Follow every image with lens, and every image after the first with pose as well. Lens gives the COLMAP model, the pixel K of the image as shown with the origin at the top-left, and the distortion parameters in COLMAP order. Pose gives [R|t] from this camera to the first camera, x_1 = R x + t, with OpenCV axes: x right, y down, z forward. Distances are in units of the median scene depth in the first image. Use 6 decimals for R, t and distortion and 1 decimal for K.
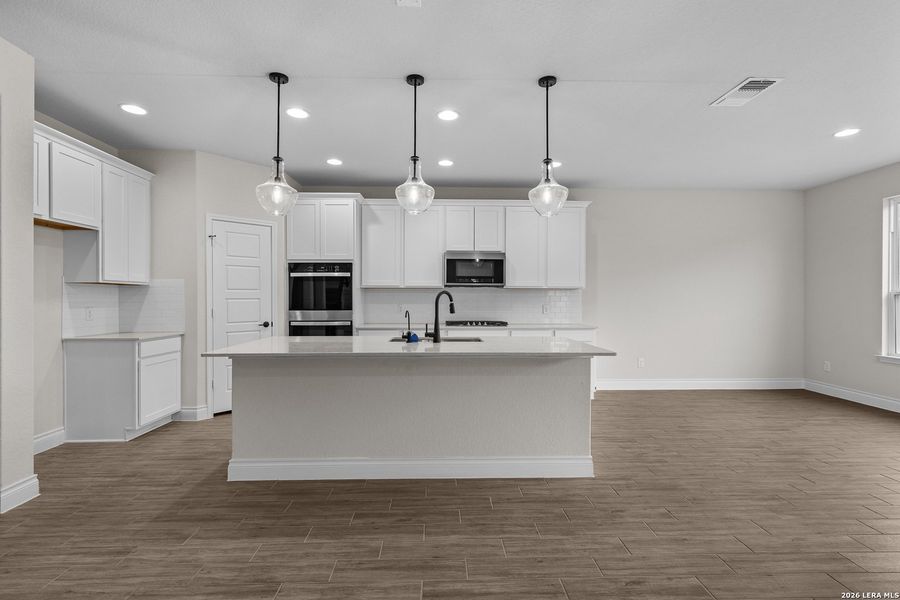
lens RADIAL K [[418.4, 0, 447.0], [0, 418.4, 297.7], [0, 0, 1]] dist [0.001120, 0.001397]
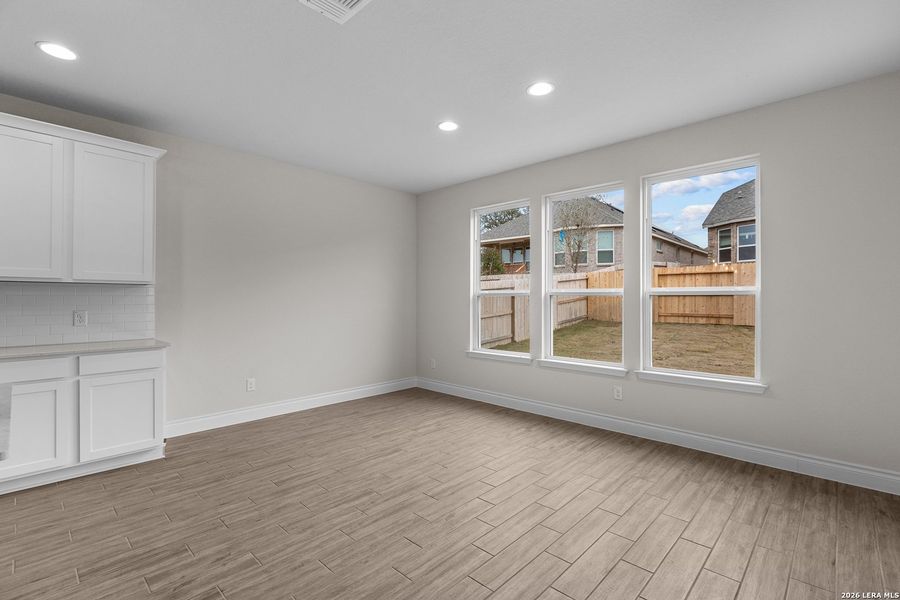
lens RADIAL K [[418.4, 0, 453.4], [0, 418.4, 298.1], [0, 0, 1]] dist [0.001120, 0.001397]
pose [[0.706852, 0.000932, 0.707361, 0.287644], [-0.000684, 1.000000, -0.000633, -0.000796], [-0.707361, -0.000037, 0.706852, 0.319239]]
